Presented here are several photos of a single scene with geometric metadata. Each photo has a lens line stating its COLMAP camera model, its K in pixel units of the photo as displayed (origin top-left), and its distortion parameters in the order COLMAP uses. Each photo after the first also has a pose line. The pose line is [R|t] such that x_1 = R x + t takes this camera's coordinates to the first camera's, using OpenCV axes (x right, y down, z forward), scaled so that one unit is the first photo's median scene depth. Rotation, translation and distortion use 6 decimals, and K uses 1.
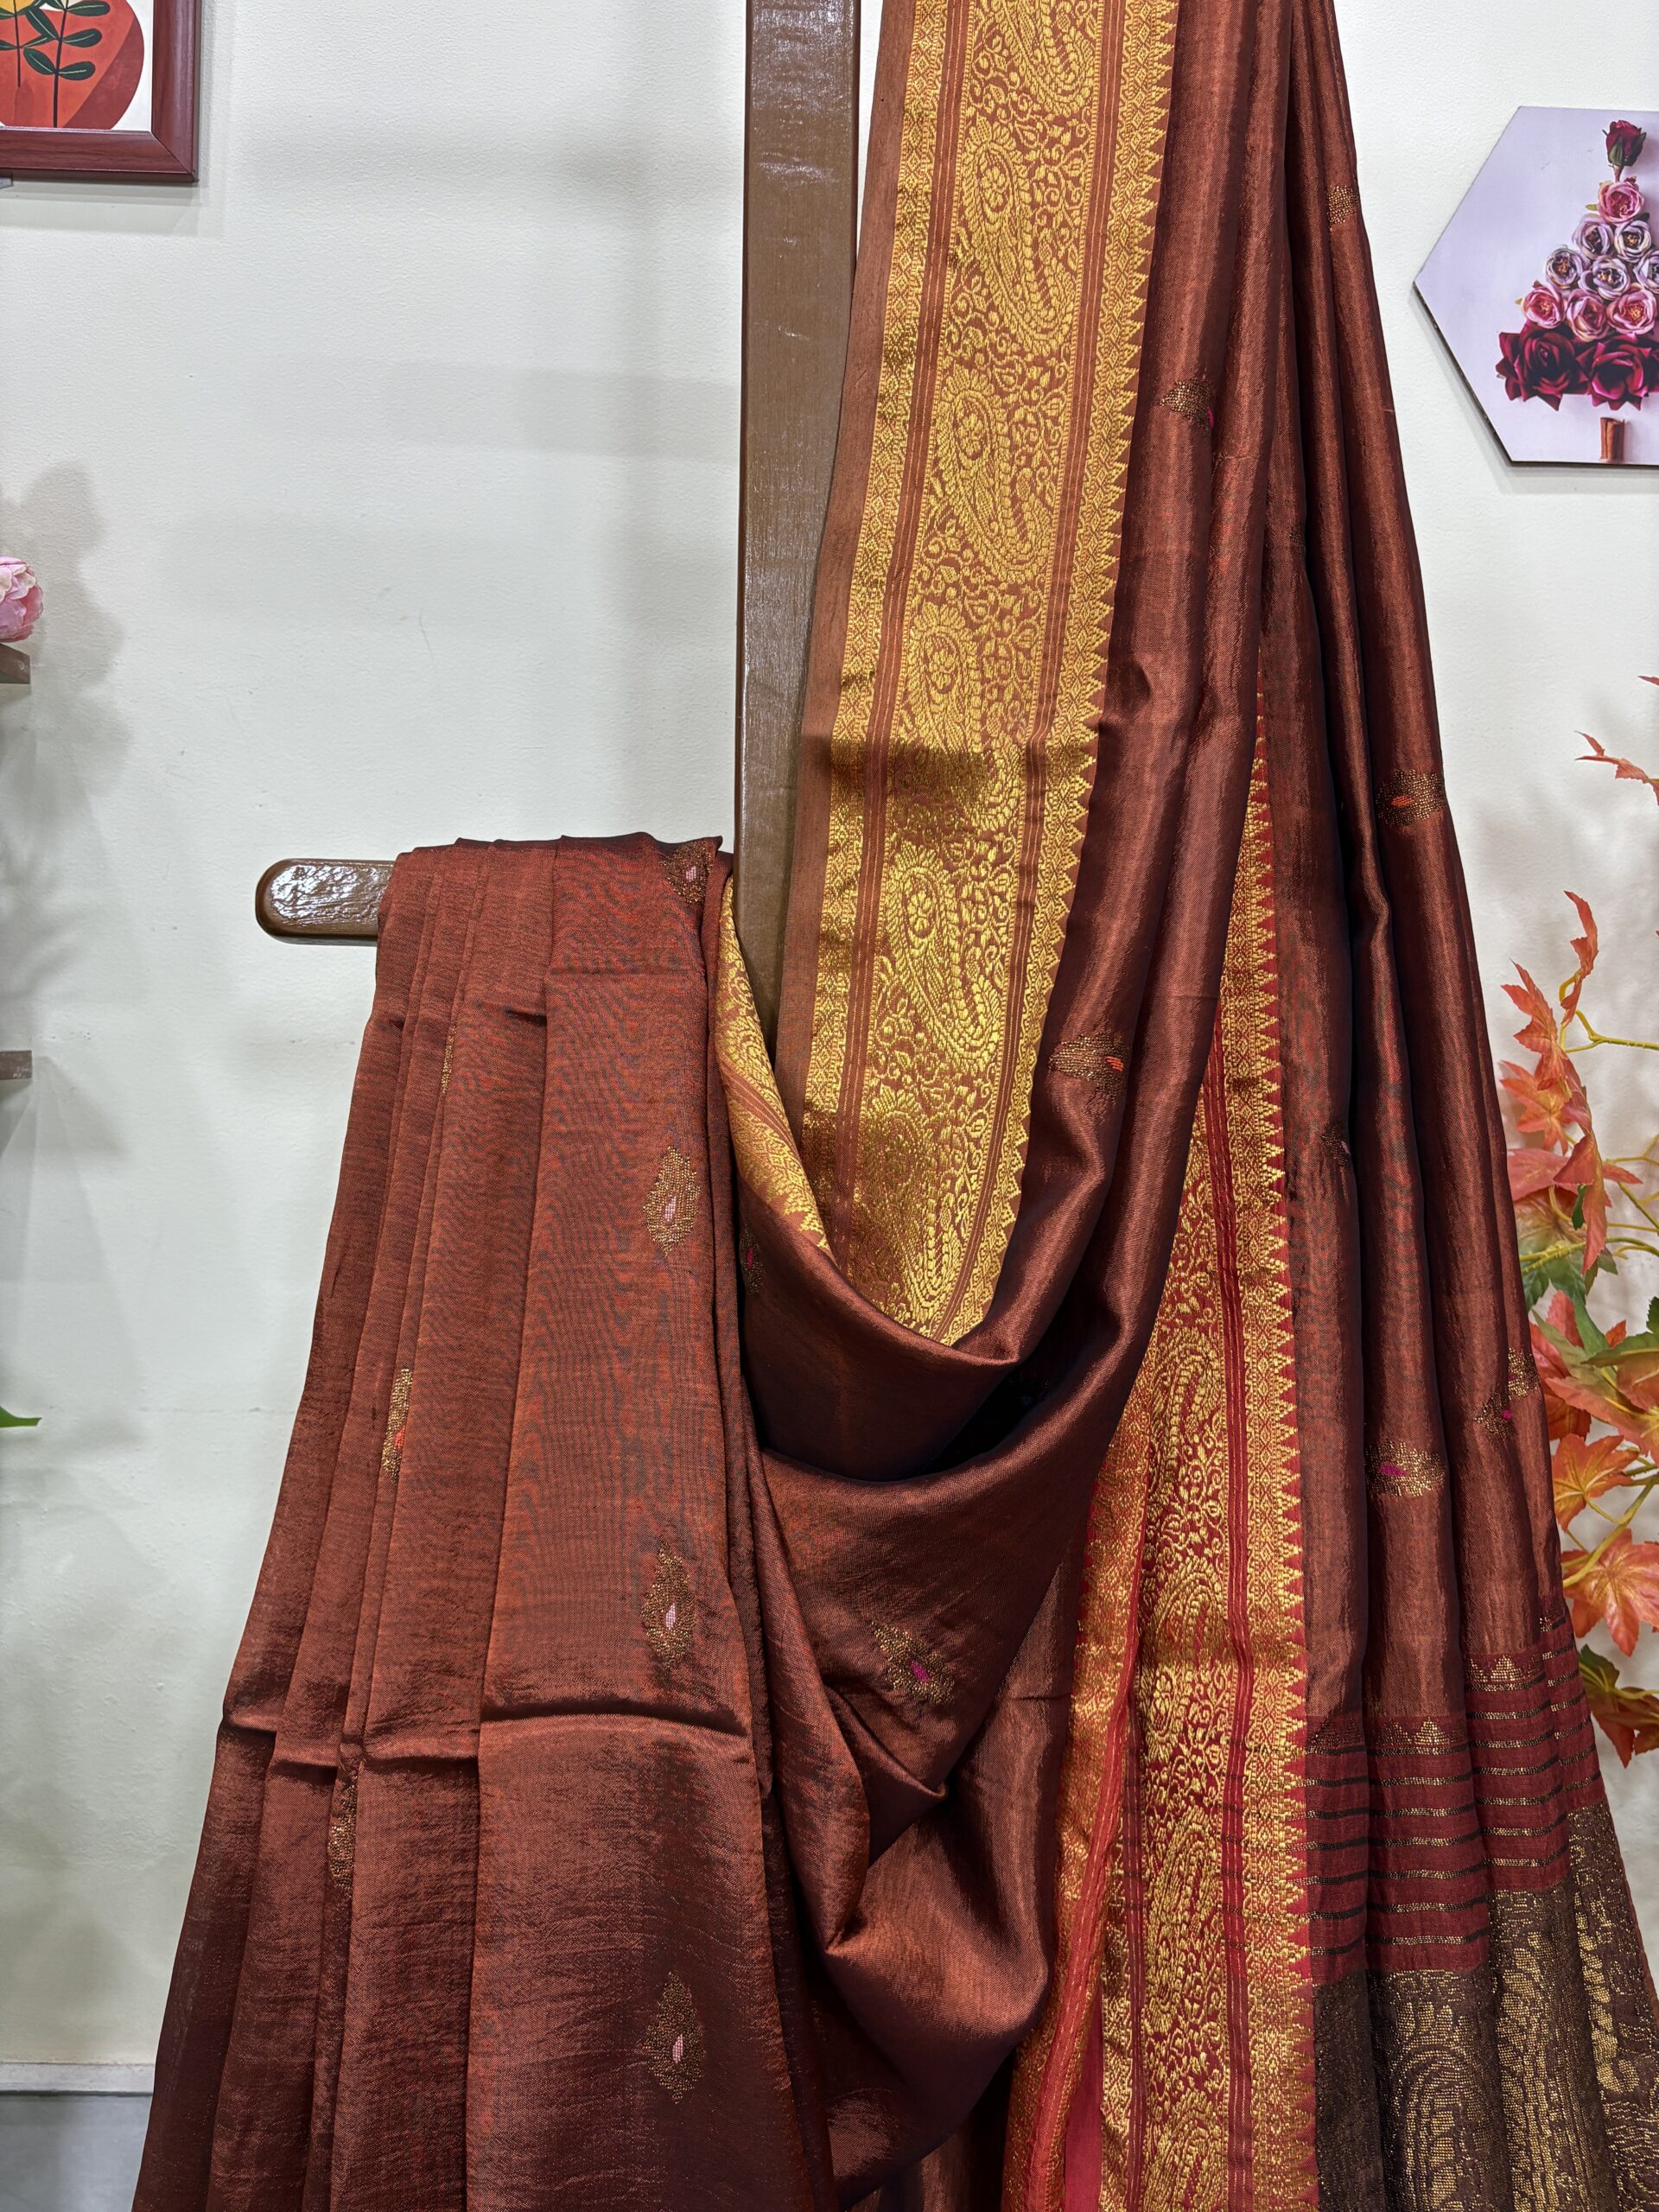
lens RADIAL K [[1789.2, 0, 825.0], [0, 1789.2, 1113.7], [0, 0, 1]] dist [0.073601, -0.008734]
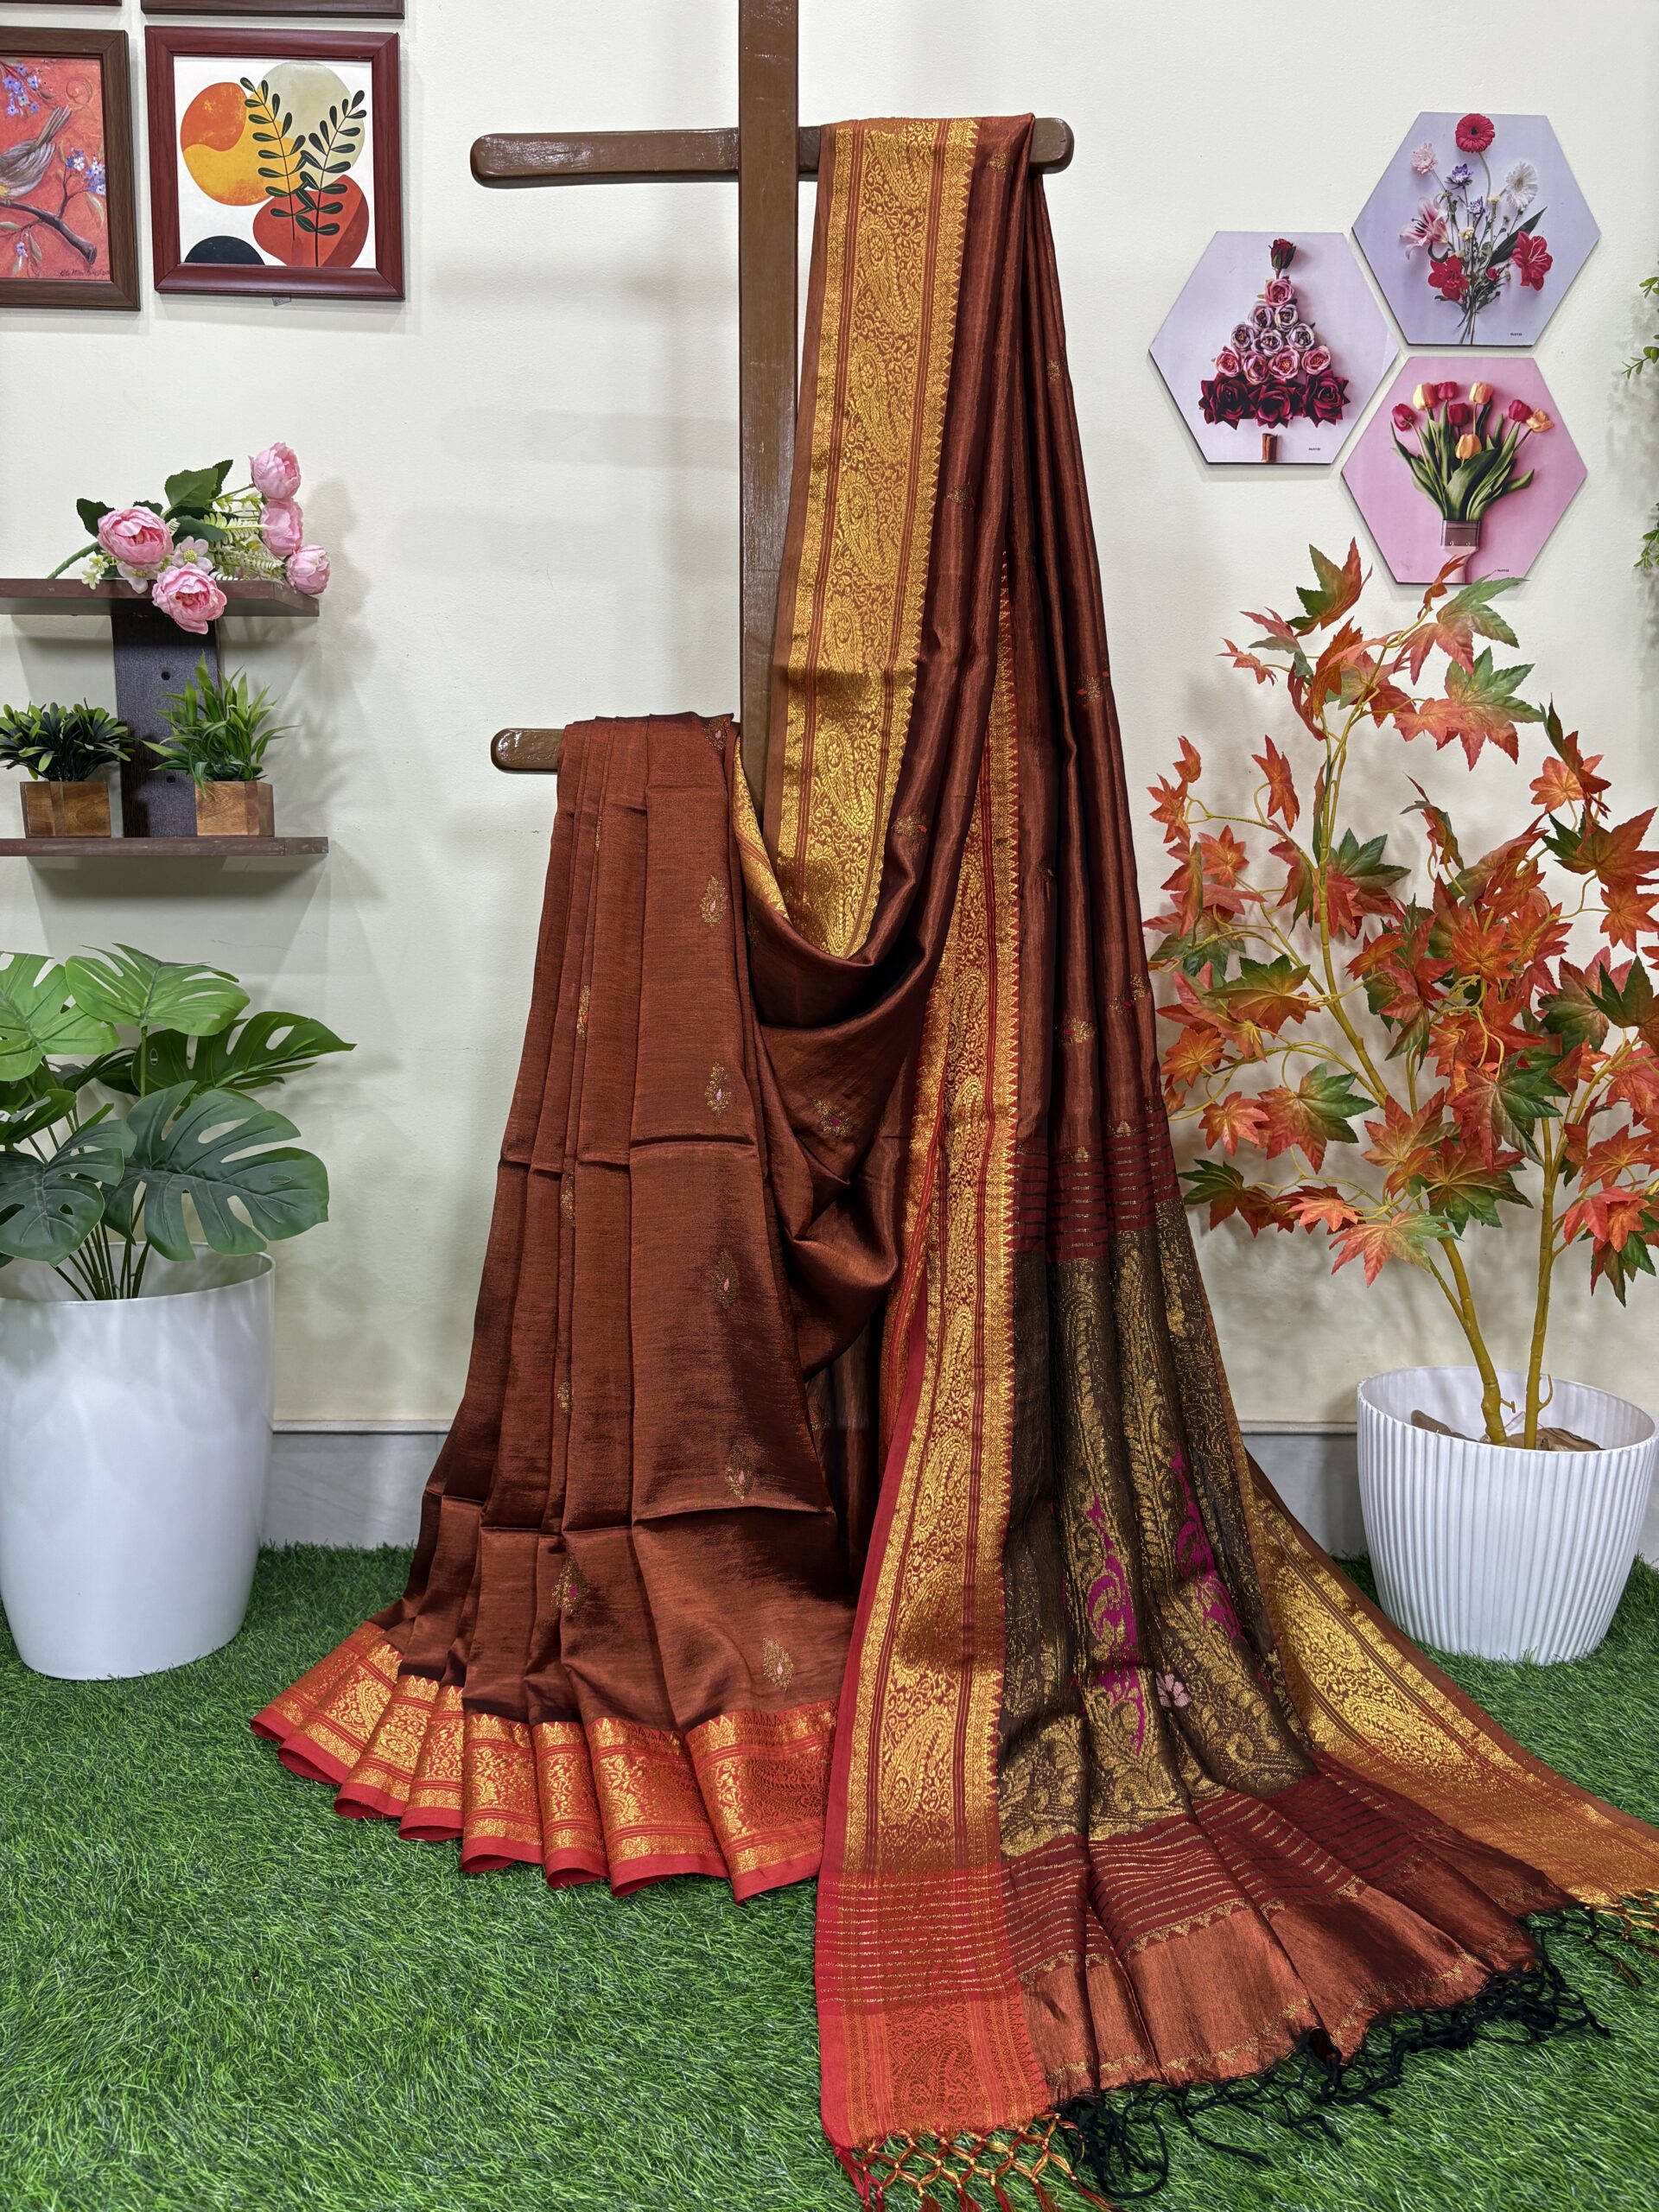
lens RADIAL K [[1789.2, 0, 825.0], [0, 1789.2, 1113.7], [0, 0, 1]] dist [0.073601, -0.008734]
pose [[0.999908, -0.013064, -0.003736, 0.045080], [0.013384, 0.994385, 0.104976, 0.074576], [0.002343, -0.105016, 0.994468, -1.021490]]
